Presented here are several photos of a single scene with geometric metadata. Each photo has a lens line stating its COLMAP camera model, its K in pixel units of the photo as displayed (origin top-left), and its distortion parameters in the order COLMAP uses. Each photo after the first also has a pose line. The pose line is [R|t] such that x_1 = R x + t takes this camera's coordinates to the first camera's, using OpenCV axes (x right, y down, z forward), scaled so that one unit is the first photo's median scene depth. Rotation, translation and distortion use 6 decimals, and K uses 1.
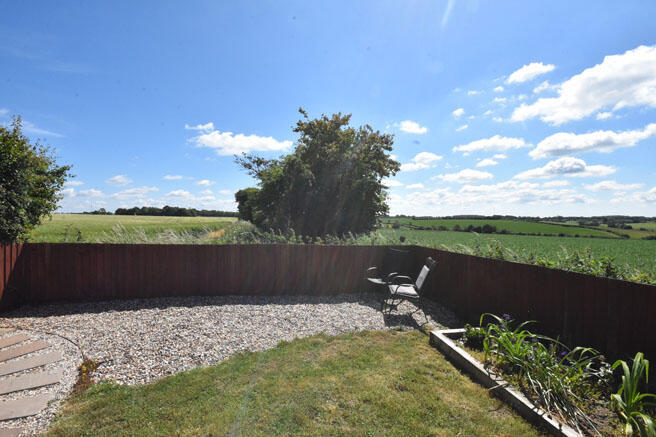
lens RADIAL K [[290.0, 0, 325.4], [0, 290.0, 217.0], [0, 0, 1]] dist [-0.000703, -0.000043]
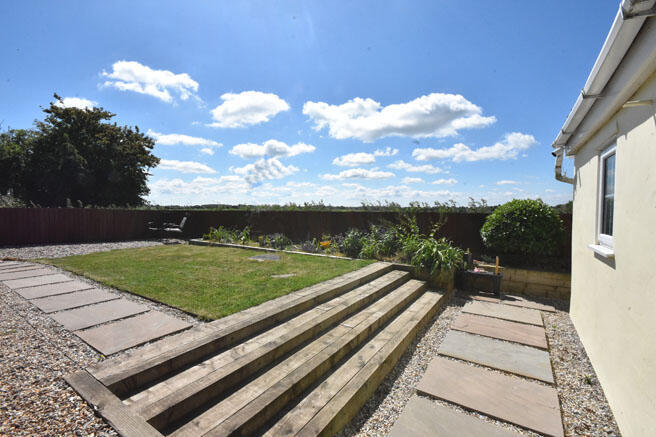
lens RADIAL K [[290.0, 0, 326.3], [0, 290.0, 218.6], [0, 0, 1]] dist [-0.000703, -0.000043]
pose [[0.656008, -0.014395, 0.754616, -0.277693], [-0.006158, 0.999683, 0.024423, 0.069153], [-0.754729, -0.020668, 0.655711, -0.551567]]
